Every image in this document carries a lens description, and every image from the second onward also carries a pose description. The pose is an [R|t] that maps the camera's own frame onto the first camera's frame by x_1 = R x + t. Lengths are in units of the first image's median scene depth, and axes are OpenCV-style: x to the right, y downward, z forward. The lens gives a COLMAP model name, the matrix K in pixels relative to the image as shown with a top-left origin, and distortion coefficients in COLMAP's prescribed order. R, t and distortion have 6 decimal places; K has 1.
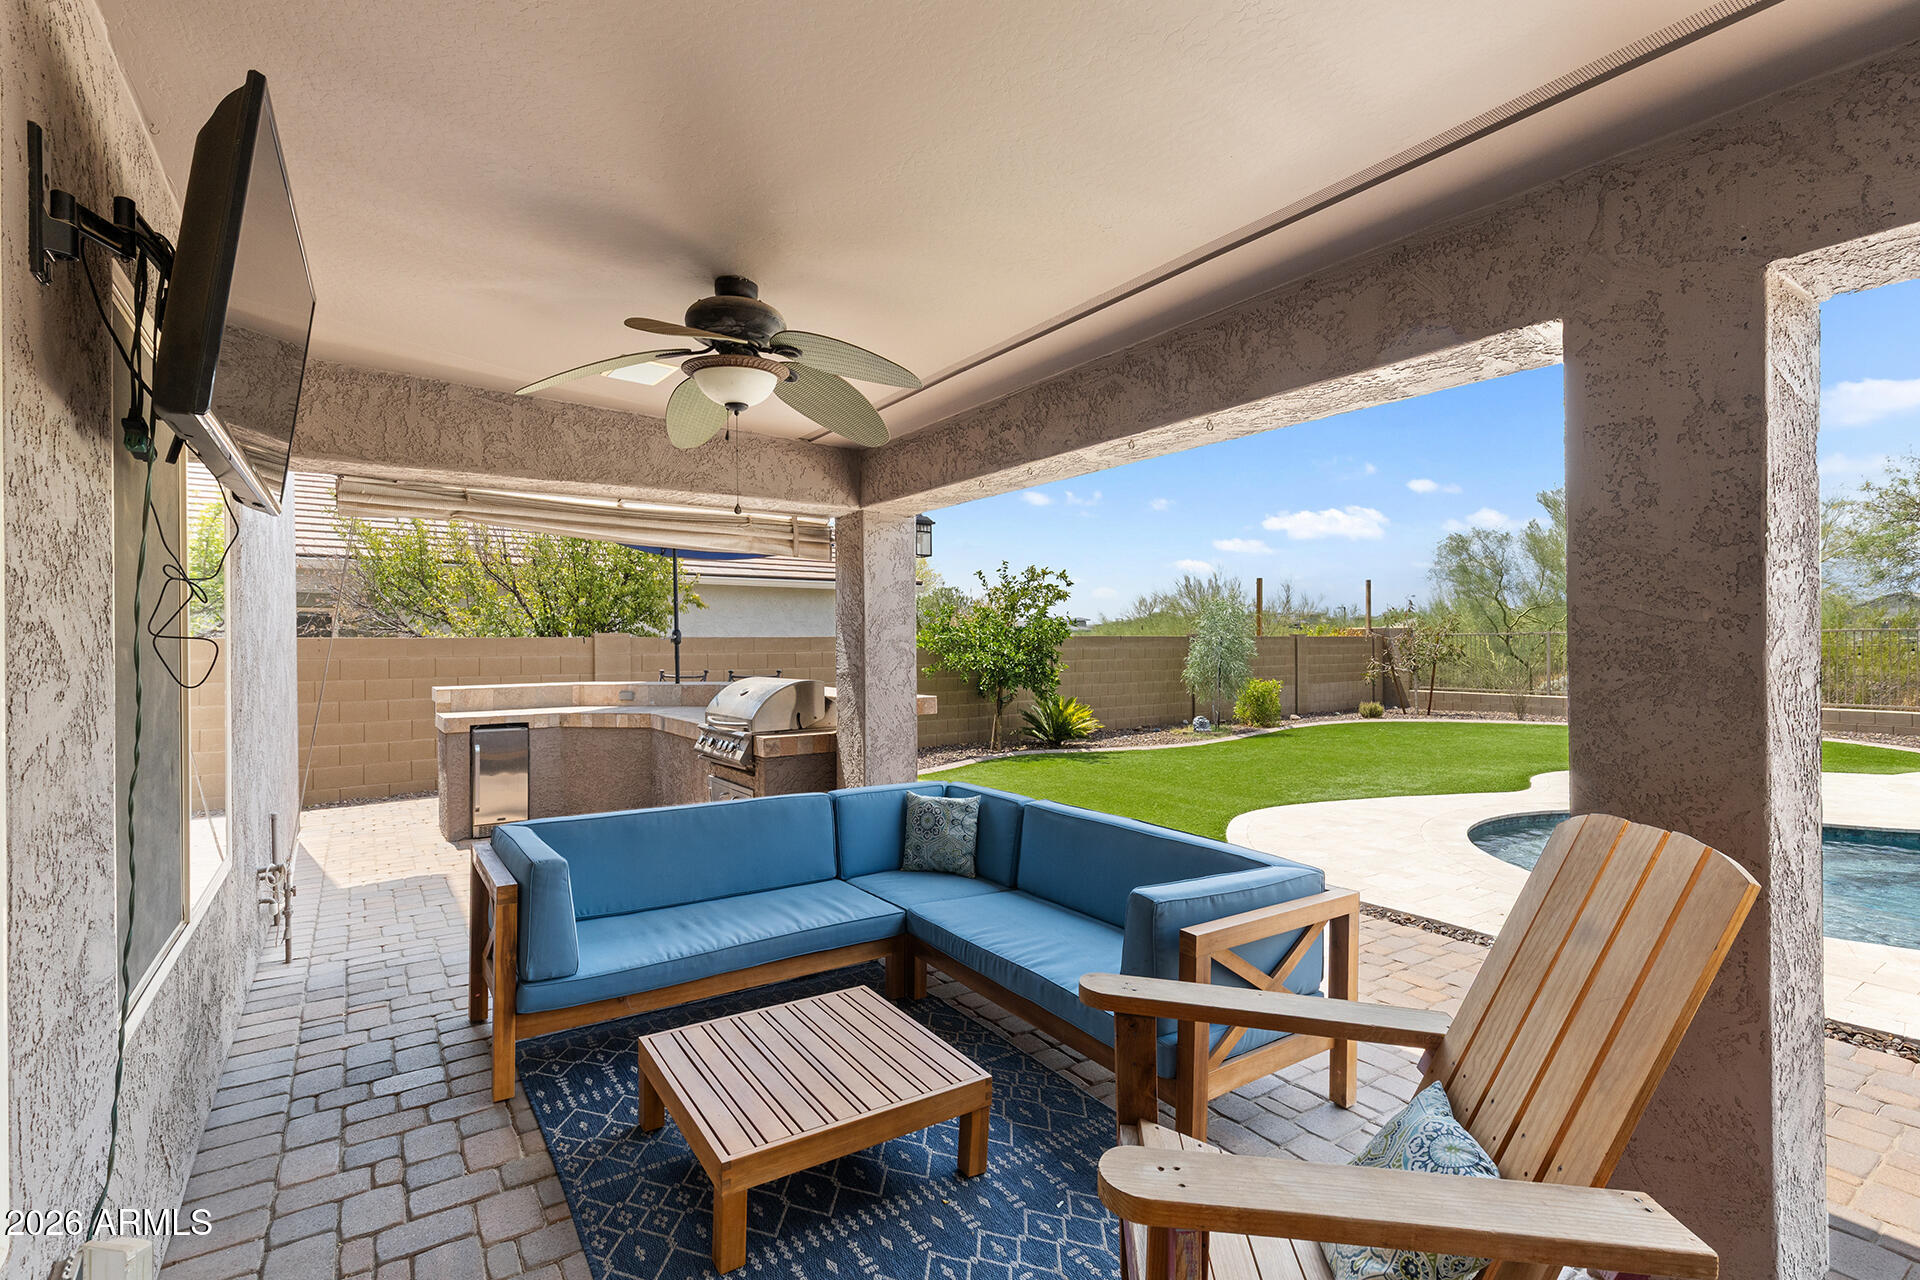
lens RADIAL K [[872.5, 0, 942.1], [0, 872.5, 646.6], [0, 0, 1]] dist [0.004929, -0.000942]
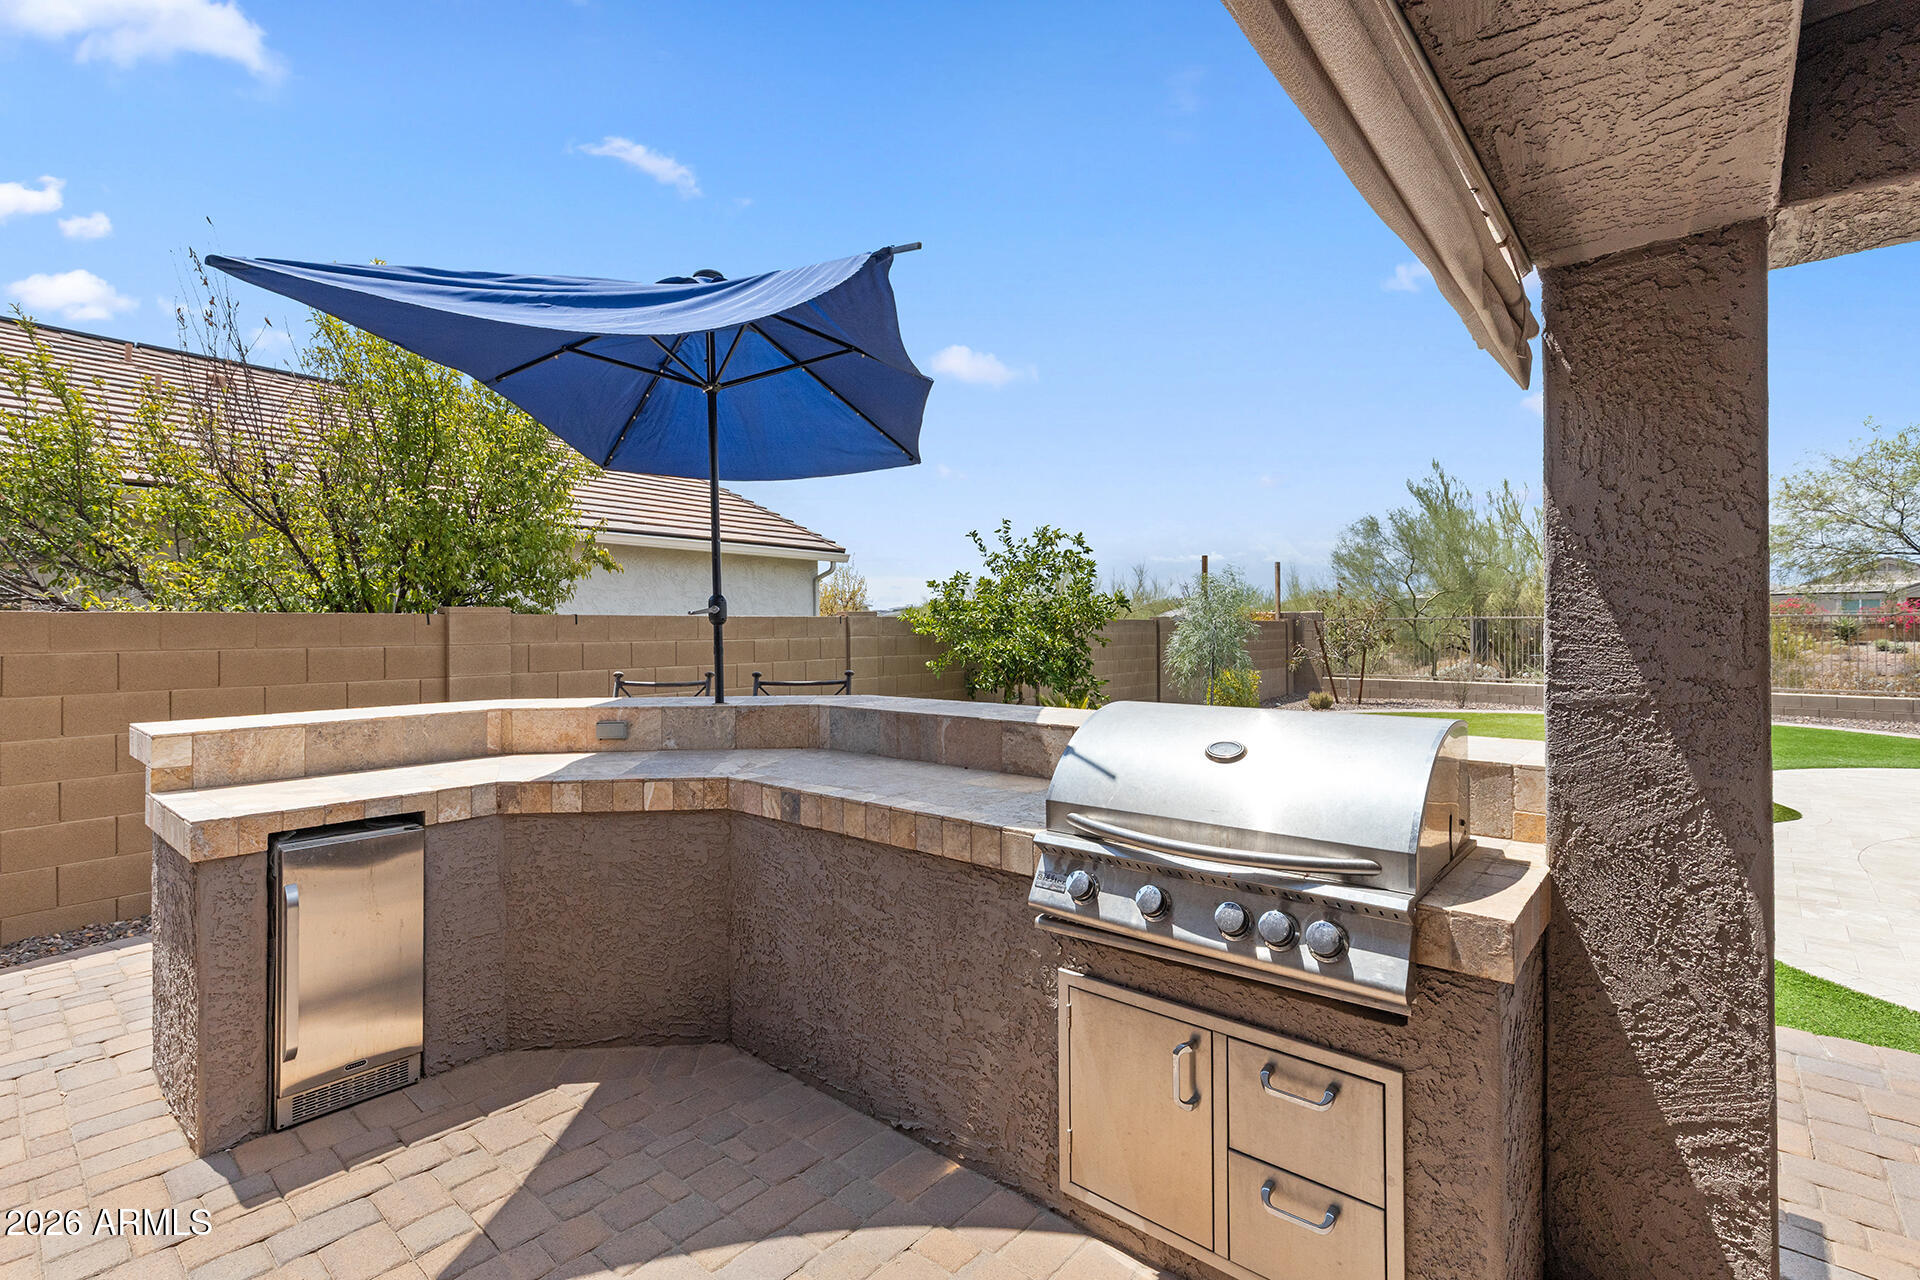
lens RADIAL K [[872.5, 0, 951.2], [0, 872.5, 629.9], [0, 0, 1]] dist [0.004929, -0.000942]
pose [[0.965868, 0.000990, 0.259033, -0.219291], [-0.000503, 0.999998, -0.001944, 0.000836], [-0.259035, 0.001748, 0.965866, 0.345473]]
